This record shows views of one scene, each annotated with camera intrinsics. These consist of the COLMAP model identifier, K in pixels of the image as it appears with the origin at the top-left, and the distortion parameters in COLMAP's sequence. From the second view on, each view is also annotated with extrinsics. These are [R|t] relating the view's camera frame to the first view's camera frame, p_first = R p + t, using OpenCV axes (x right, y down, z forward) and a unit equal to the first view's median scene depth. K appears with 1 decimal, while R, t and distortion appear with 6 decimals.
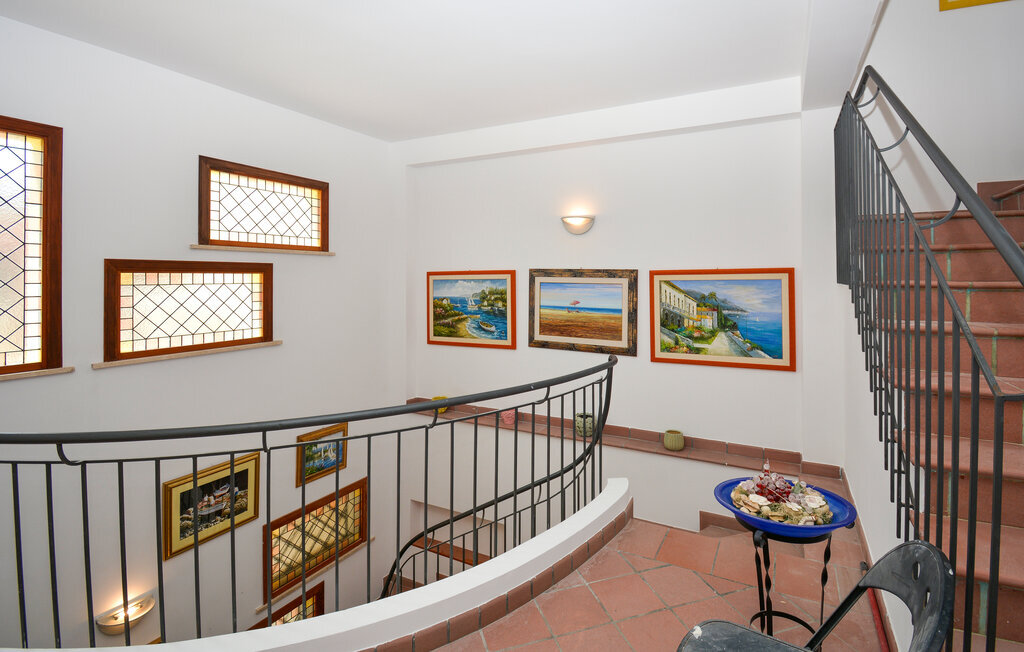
lens RADIAL K [[488.4, 0, 526.6], [0, 488.4, 280.4], [0, 0, 1]] dist [-0.000941, -0.000395]
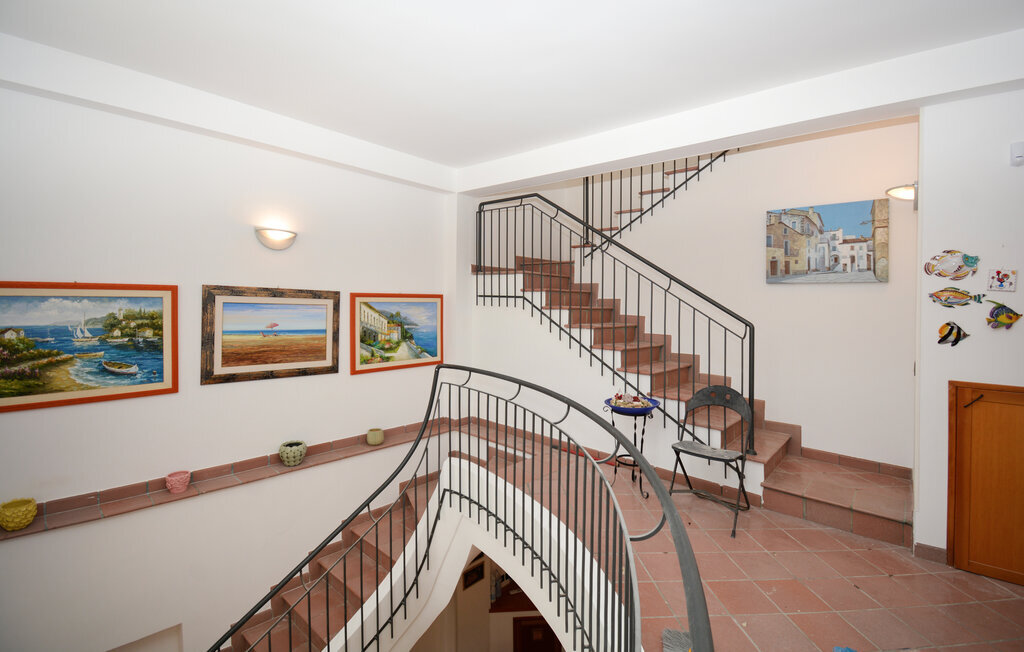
lens RADIAL K [[460.6, 0, 540.8], [0, 460.6, 314.1], [0, 0, 1]] dist [-0.000395, -0.015991]
pose [[0.207769, -0.019064, 0.977992, -0.624731], [-0.015446, 0.999621, 0.022767, -0.002374], [-0.978056, -0.019837, 0.207396, 0.336605]]
